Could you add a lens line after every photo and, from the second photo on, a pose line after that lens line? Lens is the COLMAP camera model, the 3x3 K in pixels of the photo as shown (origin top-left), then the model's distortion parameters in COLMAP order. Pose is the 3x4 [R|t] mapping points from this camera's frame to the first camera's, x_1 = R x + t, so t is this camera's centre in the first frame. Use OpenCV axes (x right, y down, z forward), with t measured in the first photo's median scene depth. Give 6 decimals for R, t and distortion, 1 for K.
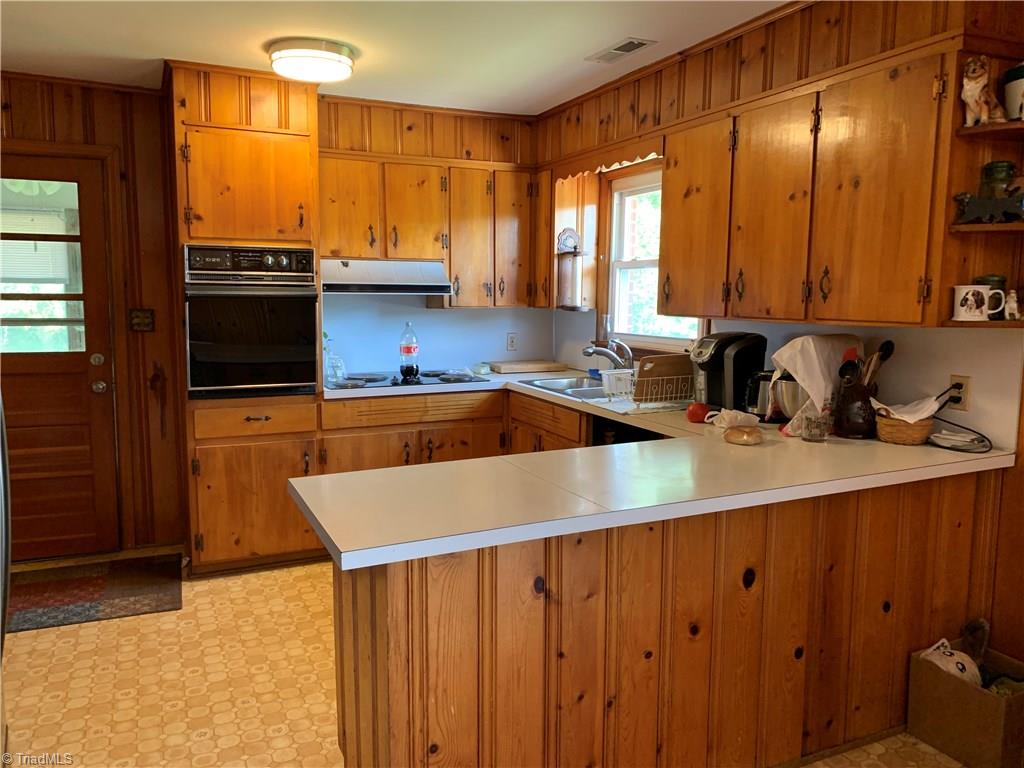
lens RADIAL K [[779.0, 0, 506.9], [0, 779.0, 378.5], [0, 0, 1]] dist [0.020903, -0.028687]
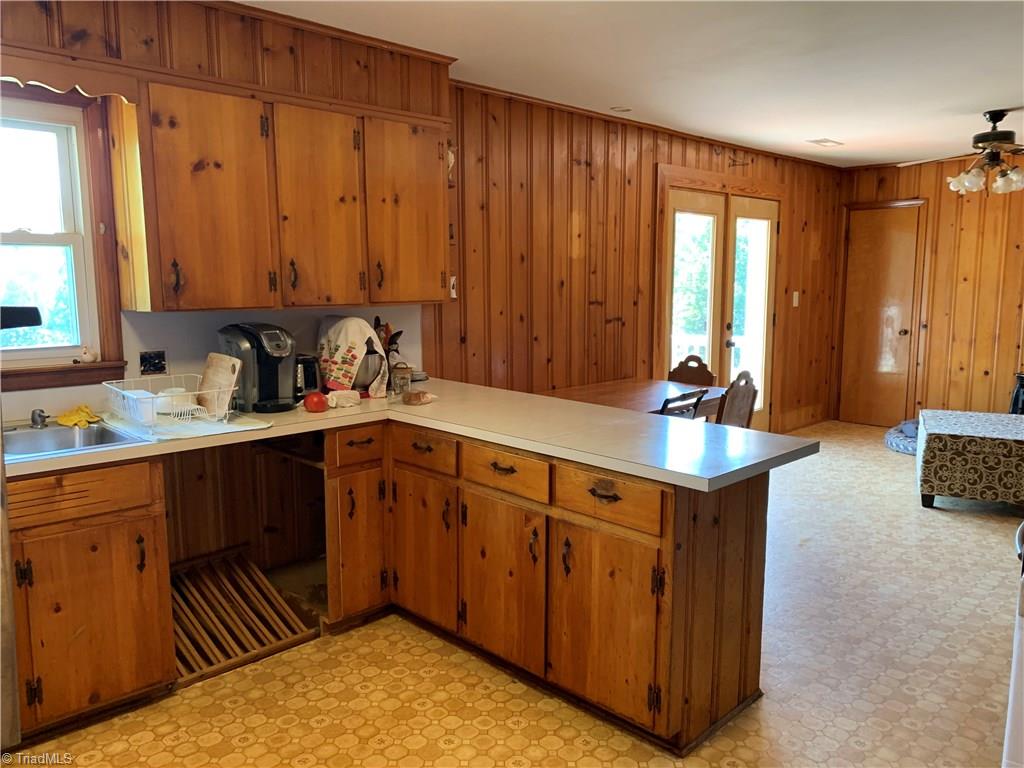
lens RADIAL K [[779.0, 0, 502.5], [0, 779.0, 384.4], [0, 0, 1]] dist [0.020903, -0.028687]
pose [[-0.336945, -0.130931, 0.932376, -0.728443], [0.104919, 0.978894, 0.175380, -0.122337], [-0.935660, 0.156917, -0.316097, 1.028603]]
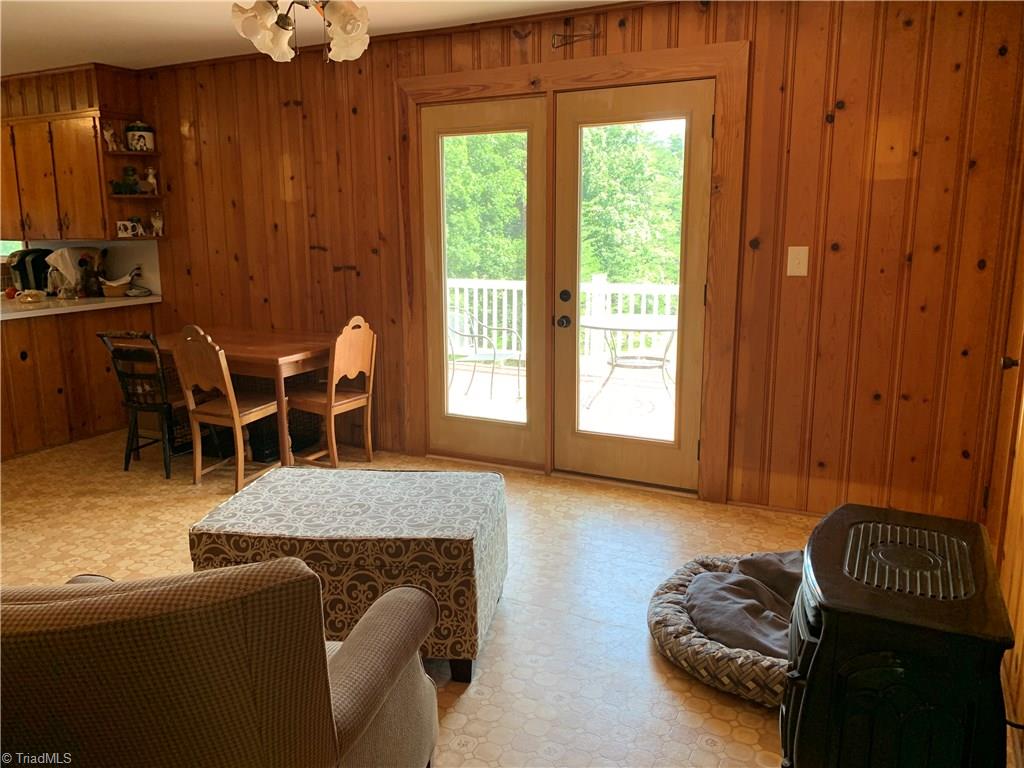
lens RADIAL K [[779.0, 0, 508.5], [0, 779.0, 377.0], [0, 0, 1]] dist [0.020903, -0.028687]
pose [[0.785442, -0.129841, 0.605163, 0.026342], [0.078673, 0.990761, 0.110464, 0.118828], [-0.613914, -0.039153, 0.788401, -1.073220]]
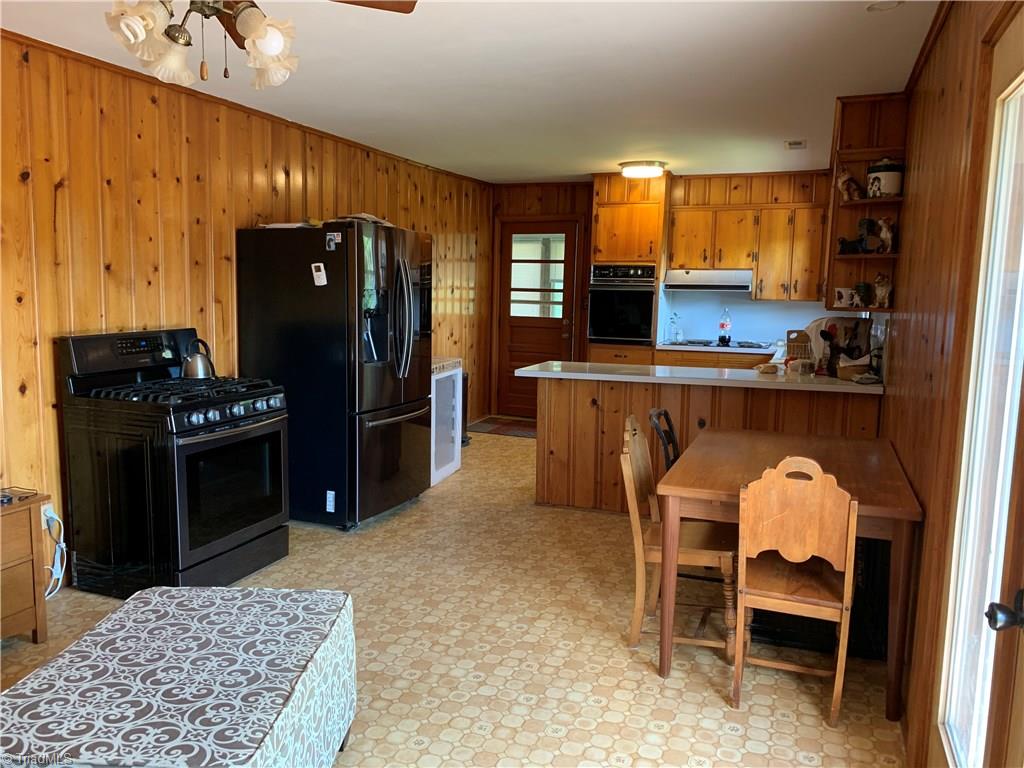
lens RADIAL K [[779.0, 0, 510.9], [0, 779.0, 381.1], [0, 0, 1]] dist [0.020903, -0.028687]
pose [[0.695232, 0.093788, -0.712640, 0.976699], [-0.089788, 0.995017, 0.043356, 0.062545], [0.713155, 0.033844, 0.700189, -0.584881]]
